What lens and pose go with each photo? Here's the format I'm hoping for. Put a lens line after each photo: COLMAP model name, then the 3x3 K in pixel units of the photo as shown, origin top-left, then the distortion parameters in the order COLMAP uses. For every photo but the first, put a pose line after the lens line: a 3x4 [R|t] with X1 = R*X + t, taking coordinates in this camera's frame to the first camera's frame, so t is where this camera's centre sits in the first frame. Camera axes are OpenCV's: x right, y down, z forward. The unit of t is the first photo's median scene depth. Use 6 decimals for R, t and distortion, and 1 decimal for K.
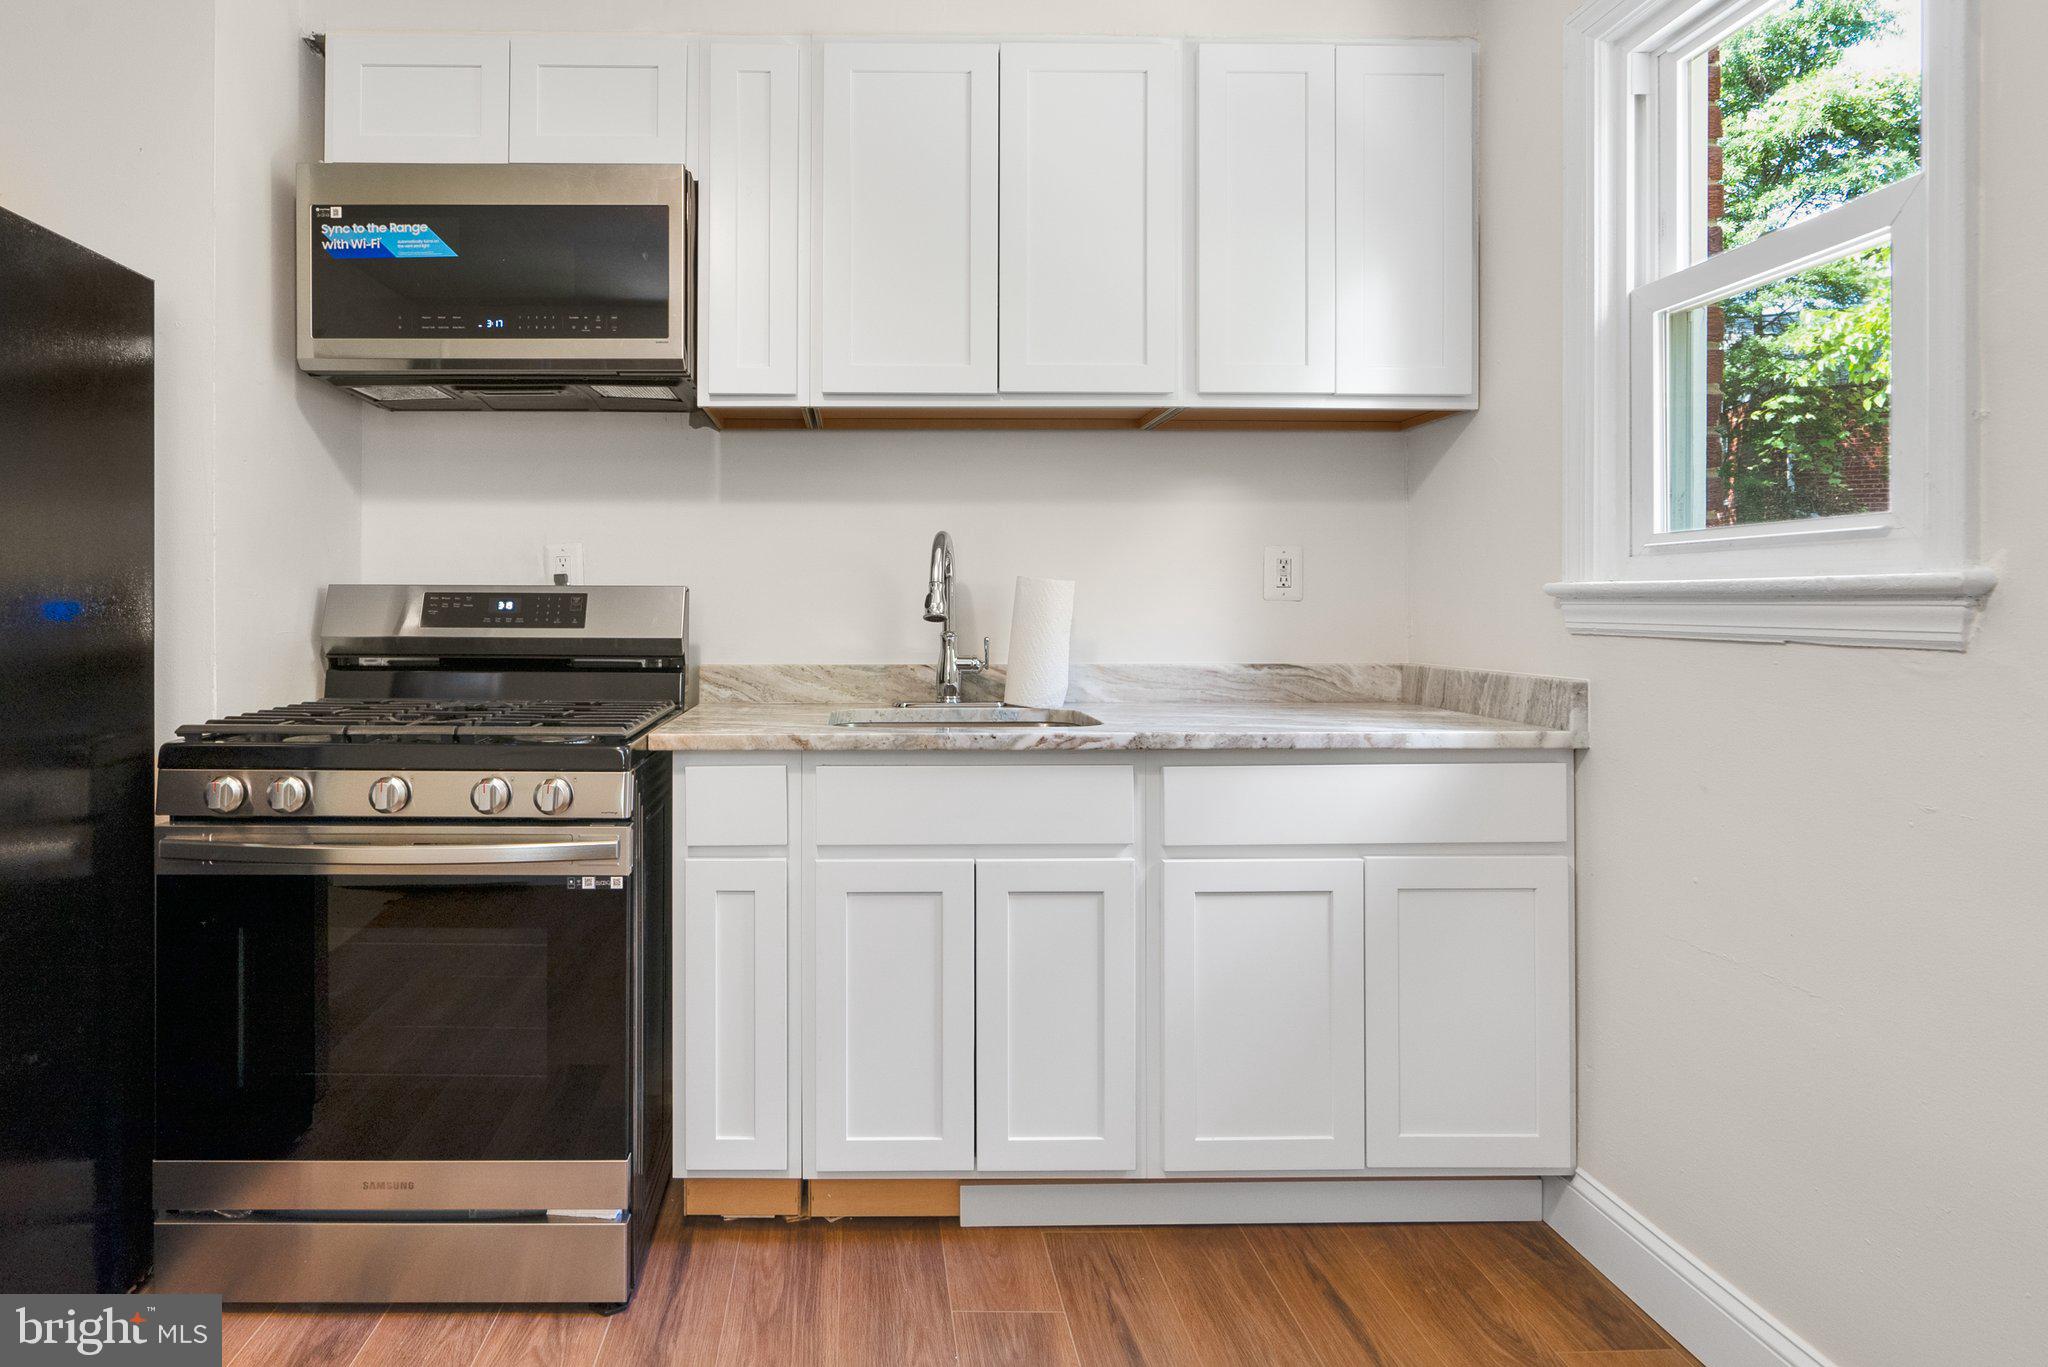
lens RADIAL K [[1173.9, 0, 940.6], [0, 1173.9, 598.0], [0, 0, 1]] dist [-0.013718, 0.006248]
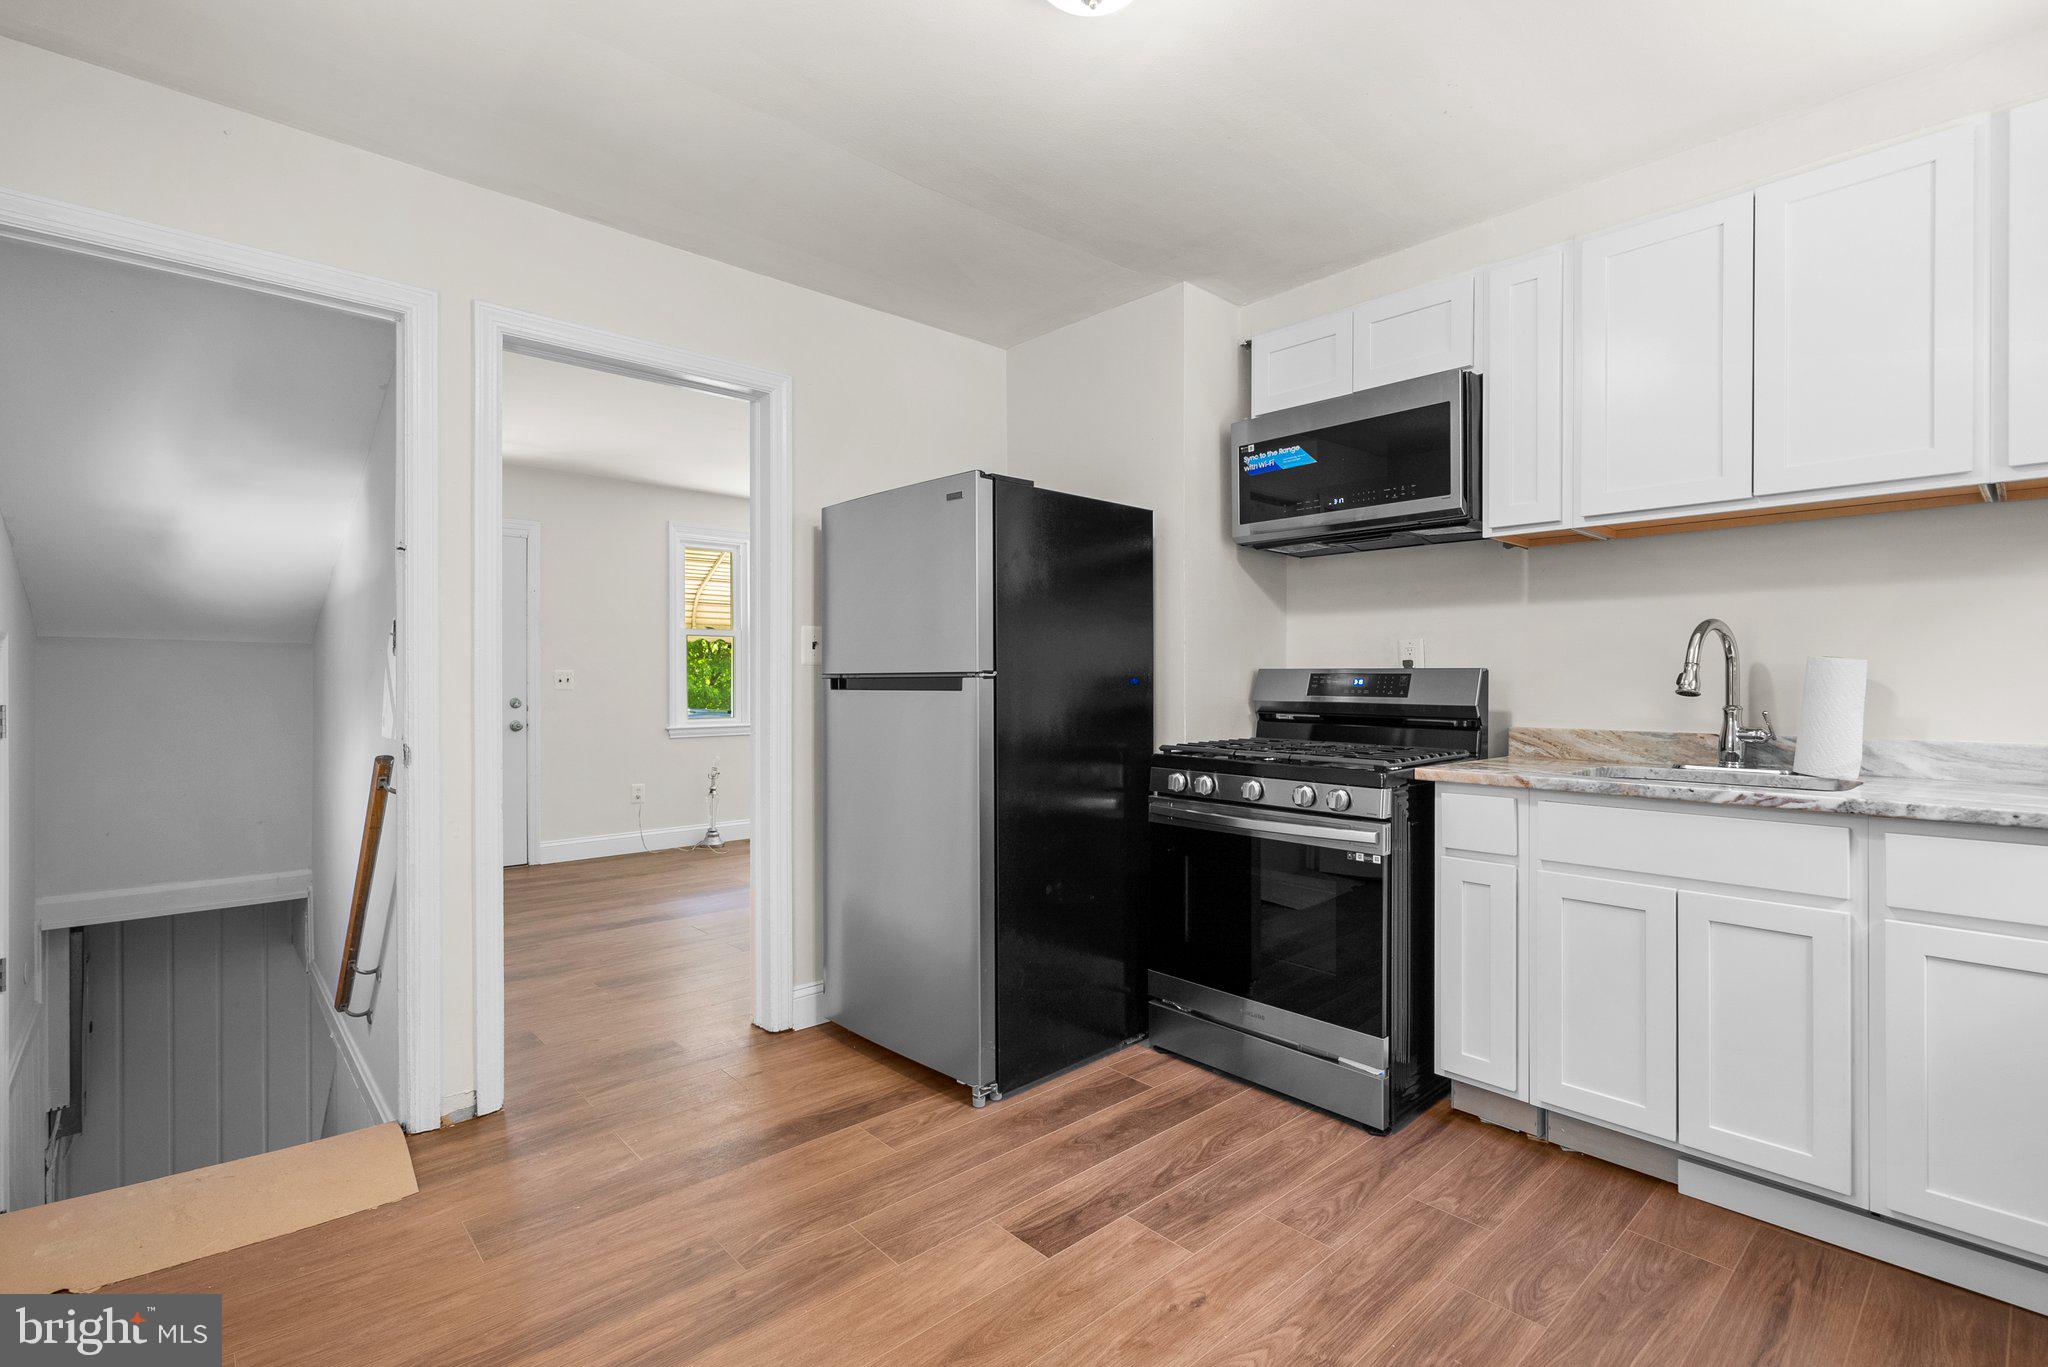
lens RADIAL K [[927.5, 0, 1025.5], [0, 927.5, 682.9], [0, 0, 1]] dist [-0.001727, -0.000537]
pose [[0.669978, 0.002395, -0.742377, 0.280551], [0.003537, 0.999973, 0.006417, -0.002055], [0.742373, -0.006925, 0.669951, -0.150737]]
